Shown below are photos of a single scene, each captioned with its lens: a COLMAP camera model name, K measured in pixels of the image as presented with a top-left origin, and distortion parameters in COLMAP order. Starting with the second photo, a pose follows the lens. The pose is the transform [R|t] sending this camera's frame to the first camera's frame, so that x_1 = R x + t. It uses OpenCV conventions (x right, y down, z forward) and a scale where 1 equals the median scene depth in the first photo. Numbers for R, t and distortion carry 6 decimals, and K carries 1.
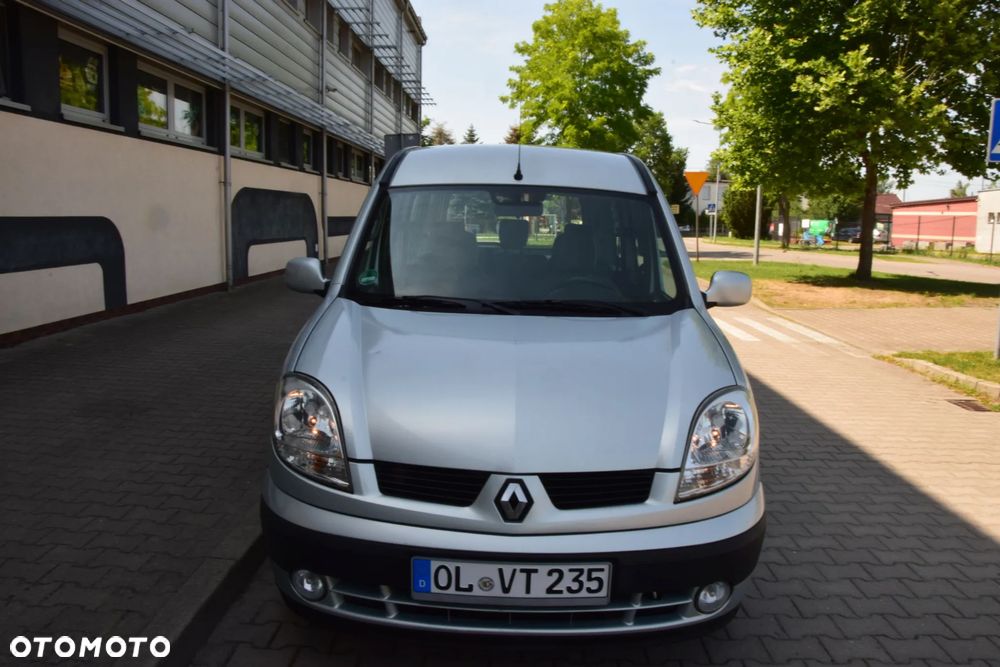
lens RADIAL K [[733.4, 0, 508.5], [0, 733.4, 328.4], [0, 0, 1]] dist [-0.158272, 0.069418]
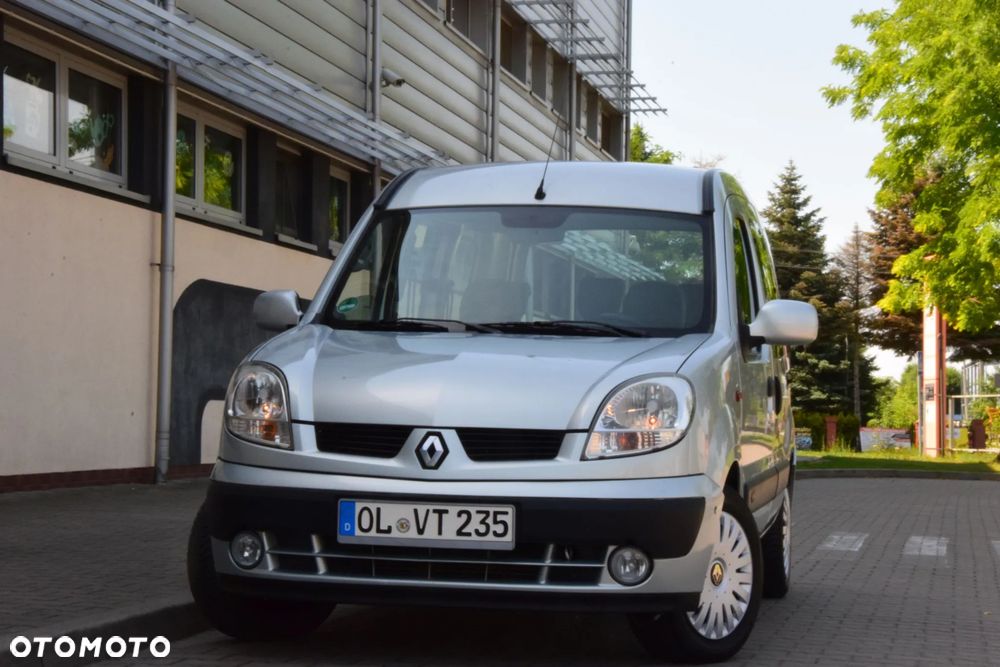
lens RADIAL K [[2033.3, 0, 521.9], [0, 2033.3, 320.7], [0, 0, 1]] dist [0.347802, 0.000000]
pose [[0.982115, -0.008102, -0.188108, 0.706555], [-0.029203, 0.980428, -0.194698, 0.623371], [0.186004, 0.196710, 0.962657, -1.952353]]
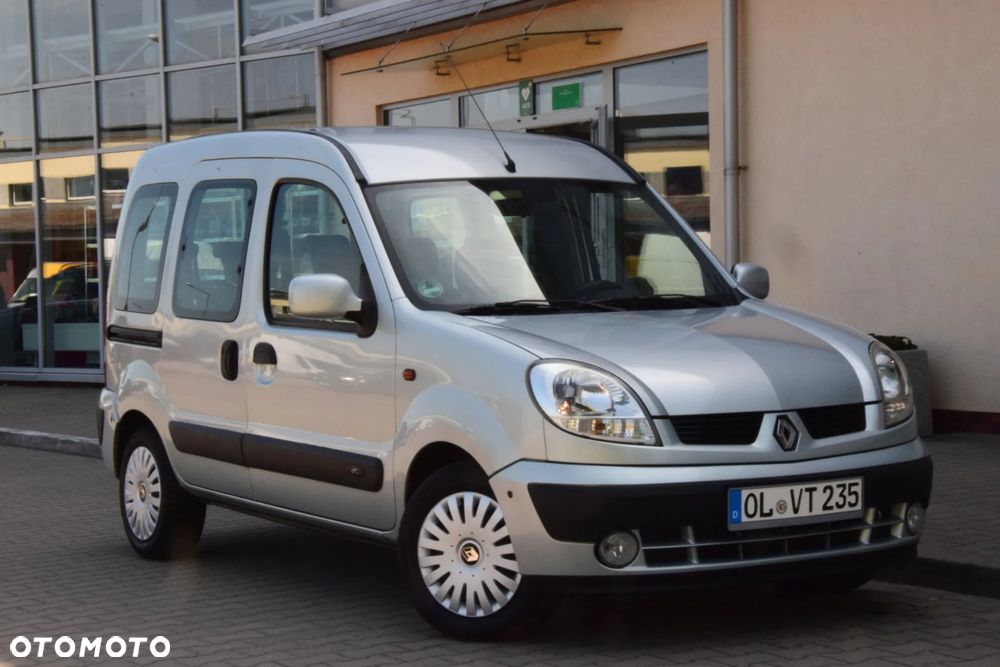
lens RADIAL K [[1893.8, 0, 503.6], [0, 1893.8, 331.5], [0, 0, 1]] dist [0.338820, 0.000000]
pose [[0.853809, -0.068854, 0.516012, -1.899421], [0.130902, 0.987763, -0.084791, 0.266574], [-0.503860, 0.139942, 0.852374, -1.380094]]
